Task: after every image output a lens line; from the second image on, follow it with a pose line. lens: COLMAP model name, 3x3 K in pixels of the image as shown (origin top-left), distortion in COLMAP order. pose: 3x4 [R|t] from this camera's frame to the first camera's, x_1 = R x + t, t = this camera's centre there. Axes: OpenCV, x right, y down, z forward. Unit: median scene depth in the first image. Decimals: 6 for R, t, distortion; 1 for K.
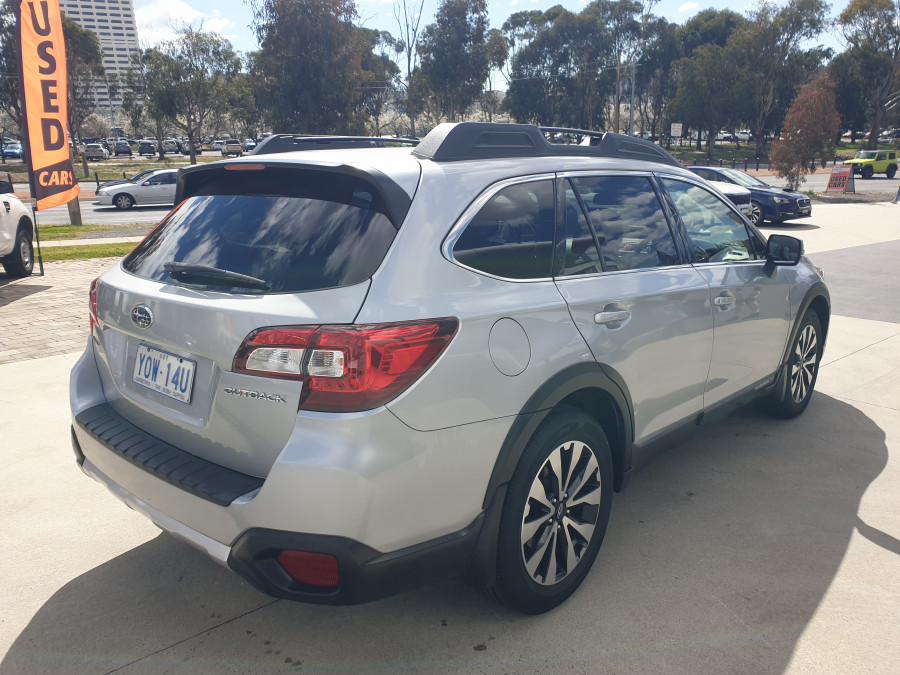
lens RADIAL K [[705.5, 0, 452.0], [0, 705.5, 337.9], [0, 0, 1]] dist [0.003466, 0.003336]
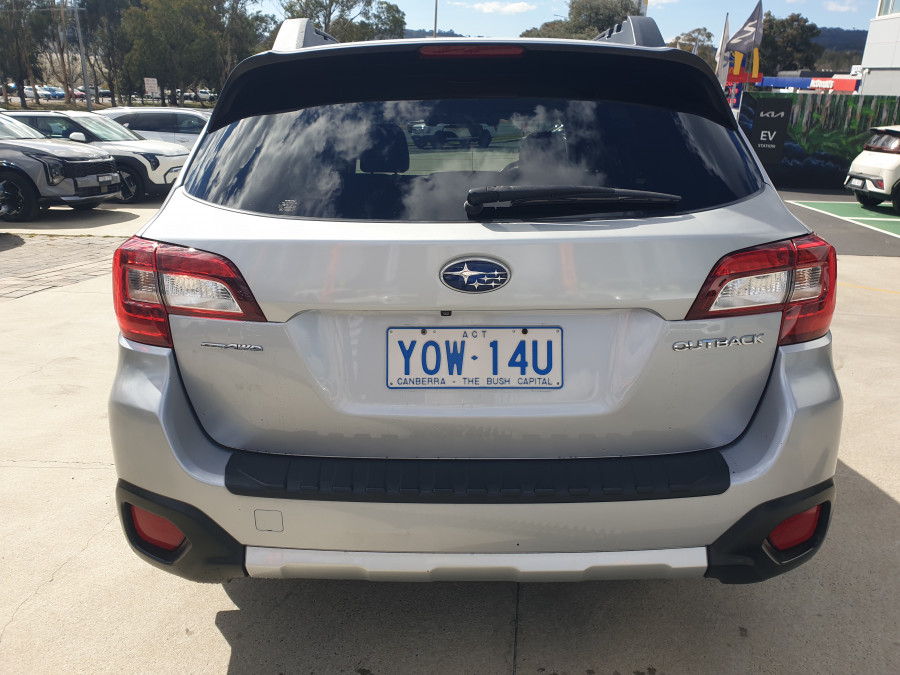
lens RADIAL K [[705.5, 0, 454.5], [0, 705.5, 332.6], [0, 0, 1]] dist [0.003466, 0.003336]
pose [[0.748059, -0.176668, 0.639685, -0.864245], [0.147885, 0.984054, 0.098836, -0.042932], [-0.646945, 0.020665, 0.762257, 0.522934]]
